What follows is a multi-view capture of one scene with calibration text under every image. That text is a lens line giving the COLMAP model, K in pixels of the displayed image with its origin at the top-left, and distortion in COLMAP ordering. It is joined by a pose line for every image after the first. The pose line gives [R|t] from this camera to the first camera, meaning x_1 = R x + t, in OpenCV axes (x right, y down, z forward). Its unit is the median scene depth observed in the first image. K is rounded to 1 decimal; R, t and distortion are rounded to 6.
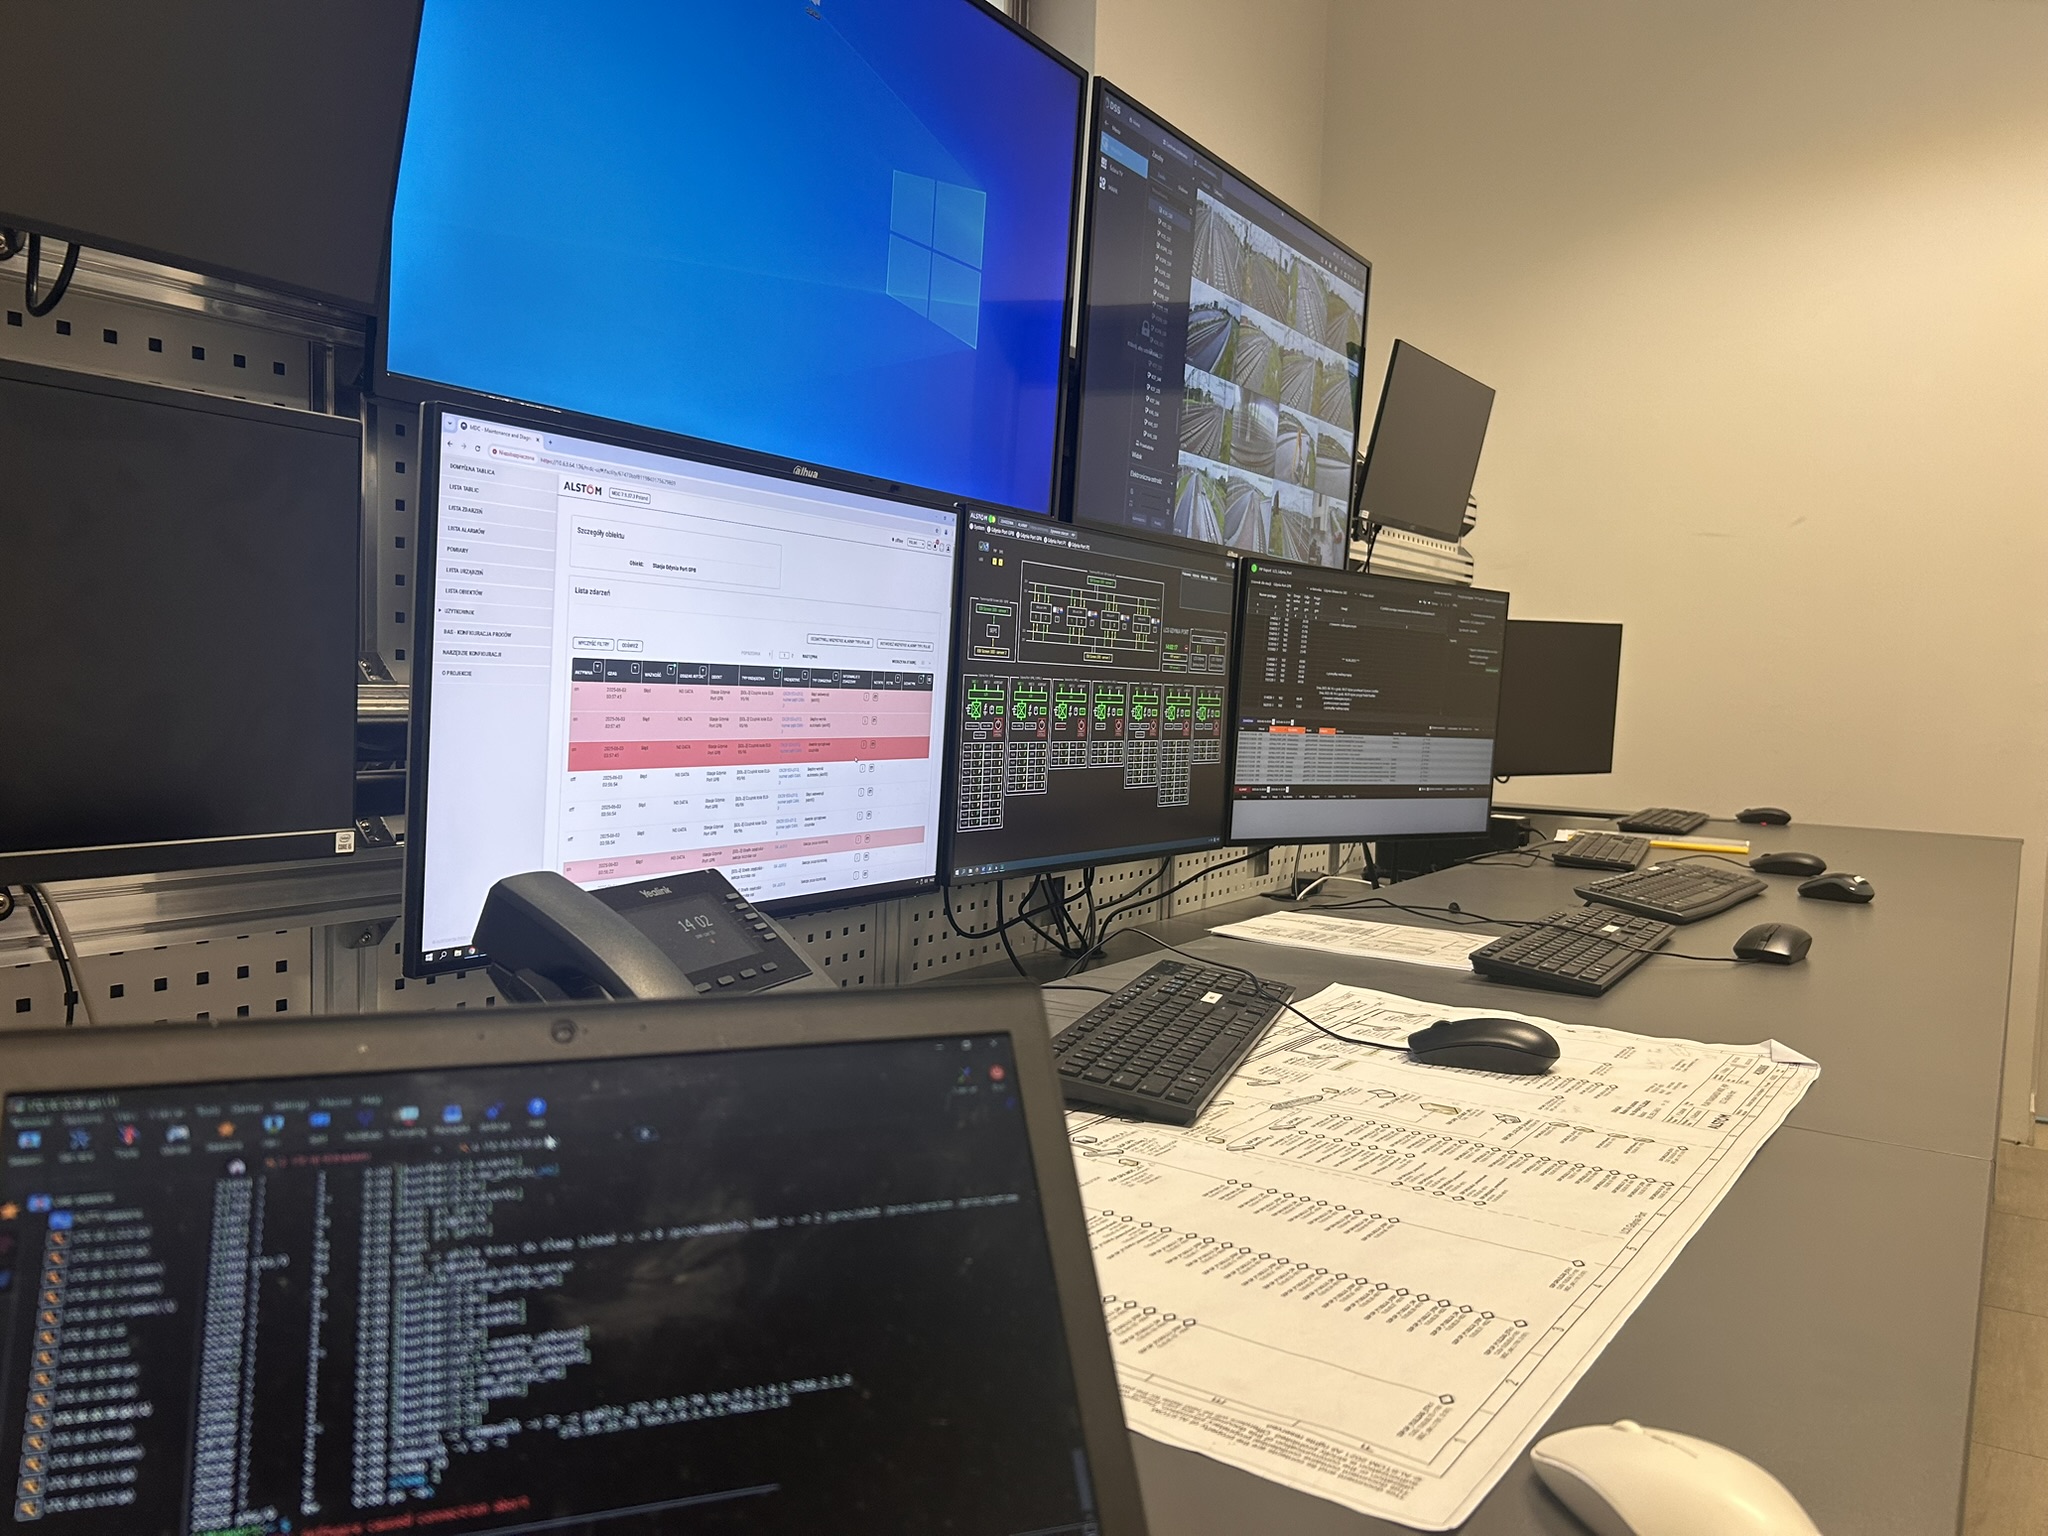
lens RADIAL K [[1556.1, 0, 1023.1], [0, 1556.1, 772.3], [0, 0, 1]] dist [0.055859, -0.051574]
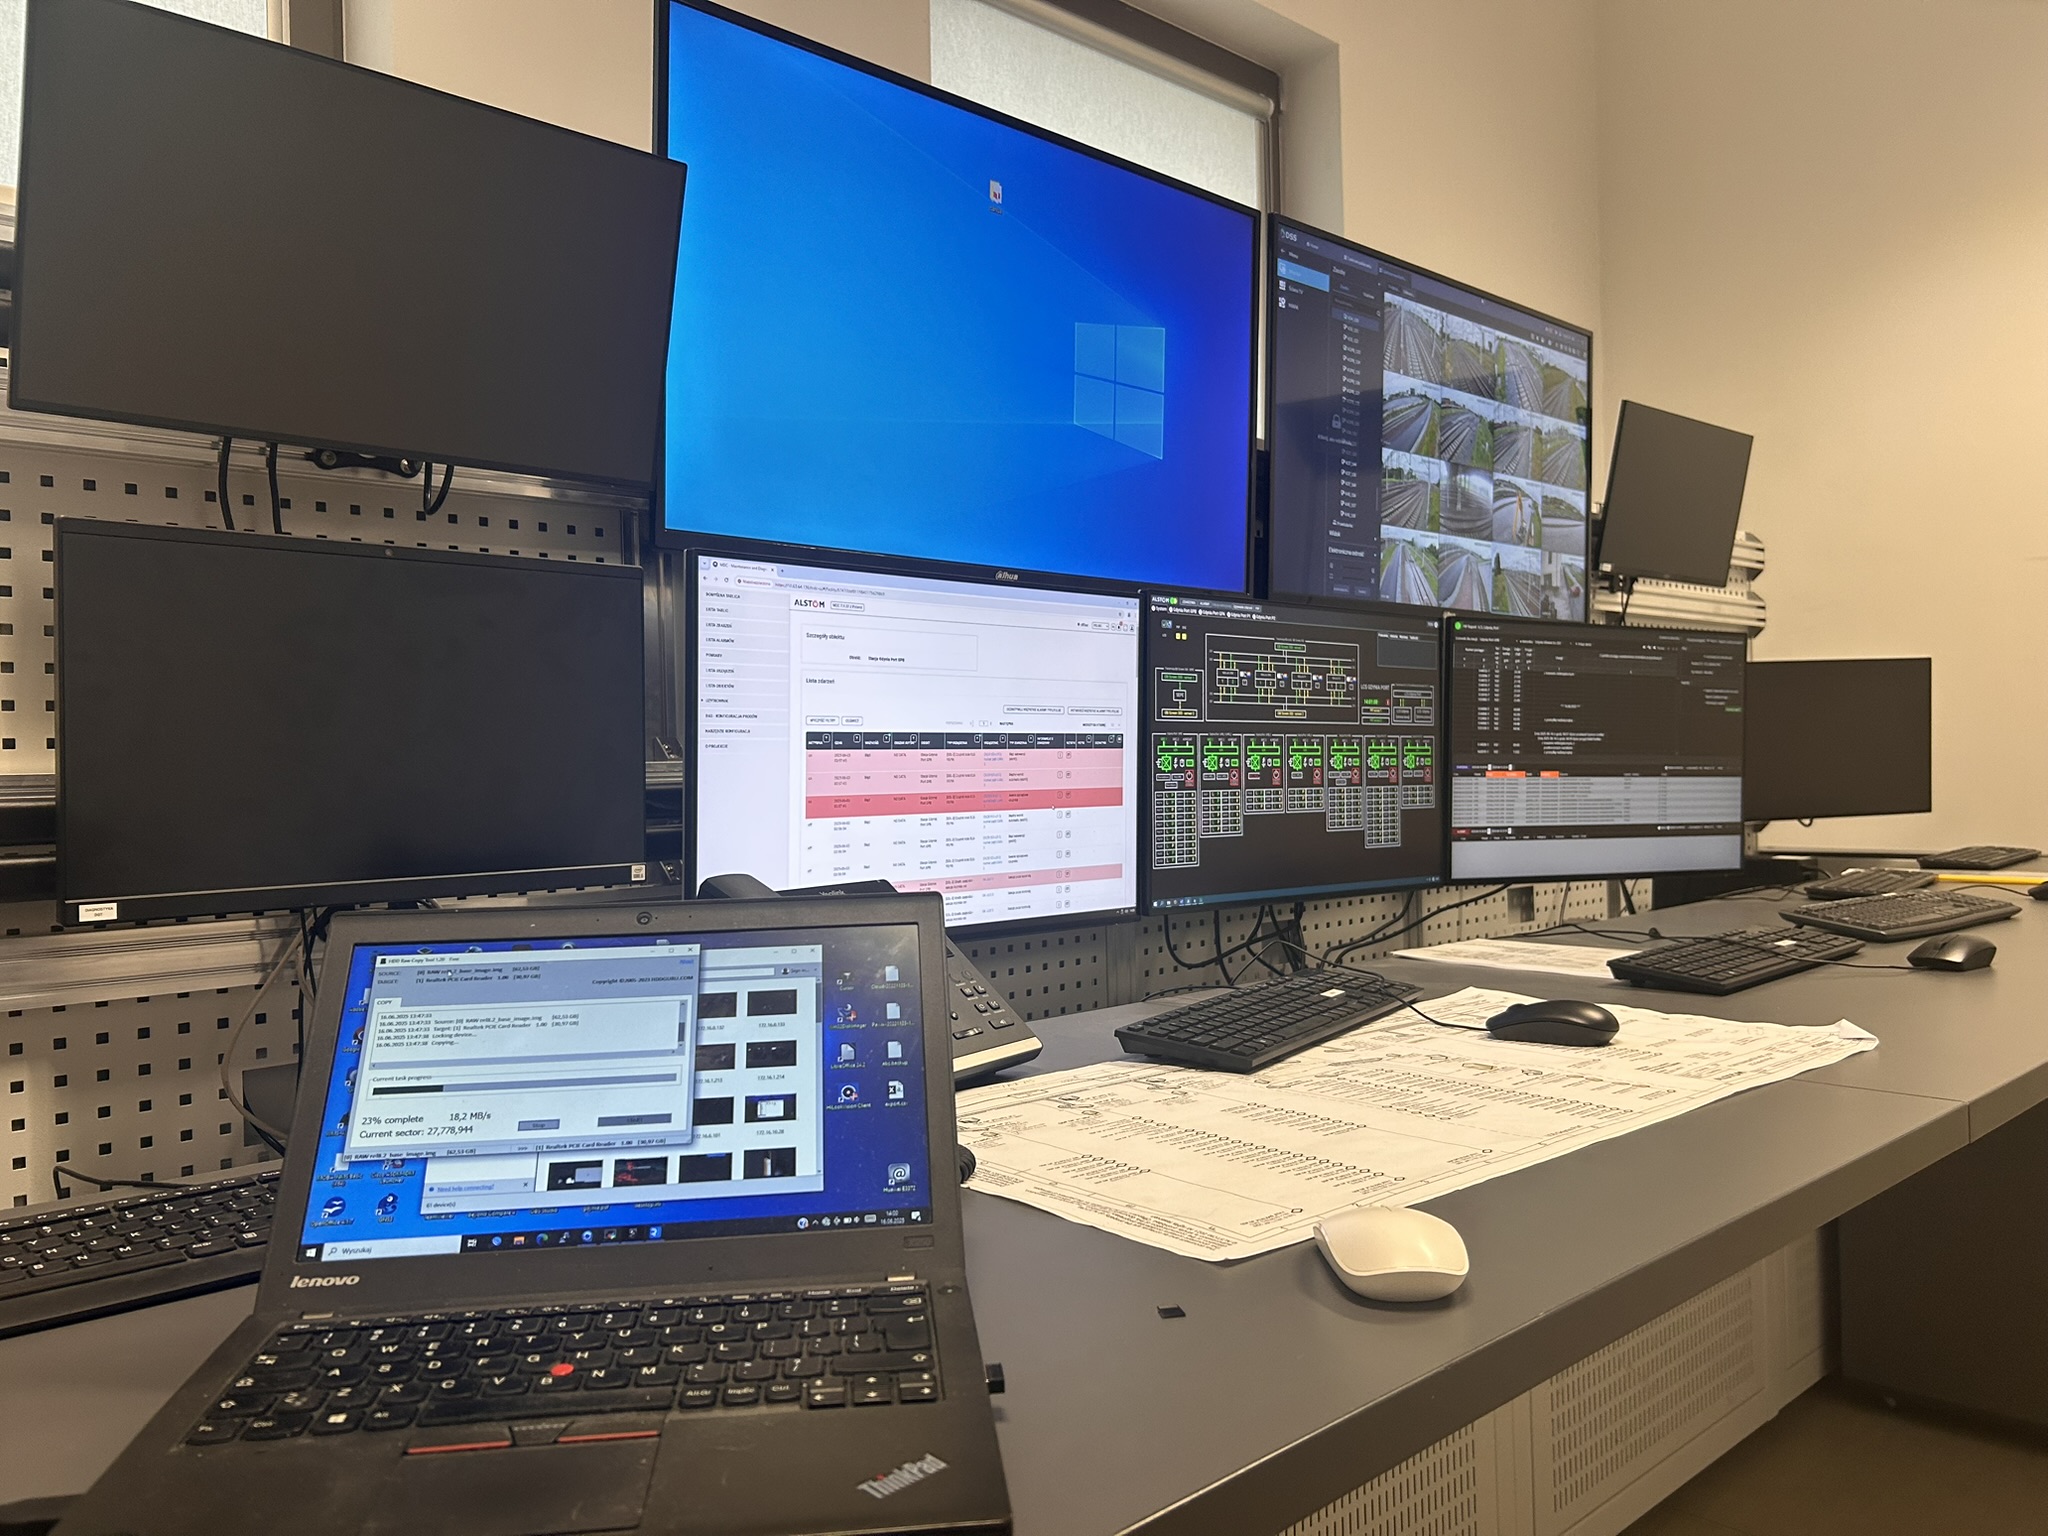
lens RADIAL K [[1556.1, 0, 1030.7], [0, 1556.1, 767.6], [0, 0, 1]] dist [0.055859, -0.051574]
pose [[0.970827, -0.049485, -0.234620, 0.138621], [0.035431, 0.997337, -0.063742, 0.032305], [0.237150, 0.053569, 0.969995, -0.149138]]
